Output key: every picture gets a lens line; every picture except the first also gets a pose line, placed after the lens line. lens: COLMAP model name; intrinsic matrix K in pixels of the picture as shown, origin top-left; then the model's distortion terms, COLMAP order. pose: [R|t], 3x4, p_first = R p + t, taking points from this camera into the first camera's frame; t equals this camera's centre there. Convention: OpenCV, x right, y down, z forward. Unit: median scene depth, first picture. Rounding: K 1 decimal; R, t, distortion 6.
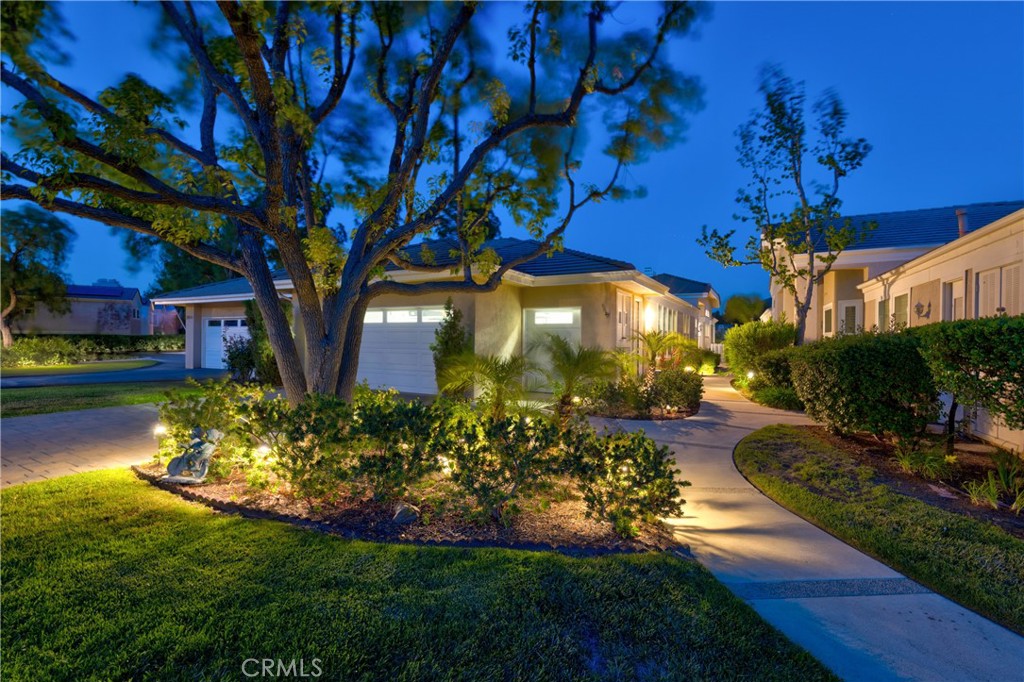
lens RADIAL K [[445.4, 0, 510.8], [0, 445.4, 341.2], [0, 0, 1]] dist [-0.003673, -0.000249]
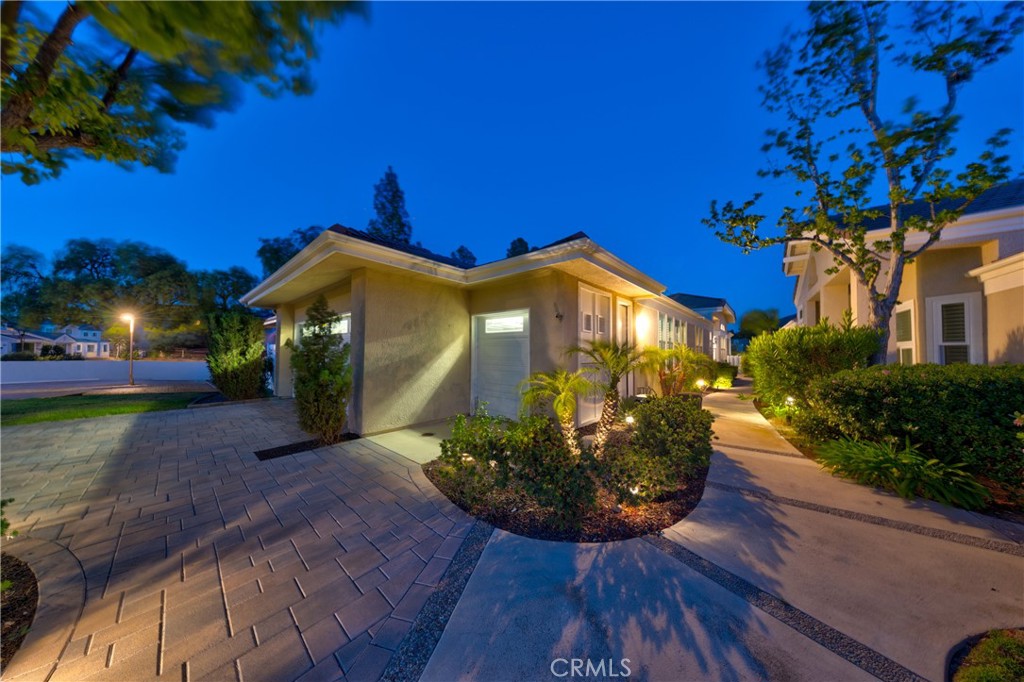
lens RADIAL K [[295.2, 0, 514.5], [0, 295.2, 343.8], [0, 0, 1]] dist [-0.000321, 0.000005]
pose [[0.979690, -0.008006, -0.200358, 0.209276], [0.001343, 0.999442, -0.033367, -0.001071], [0.200514, 0.032420, 0.979154, 0.462509]]
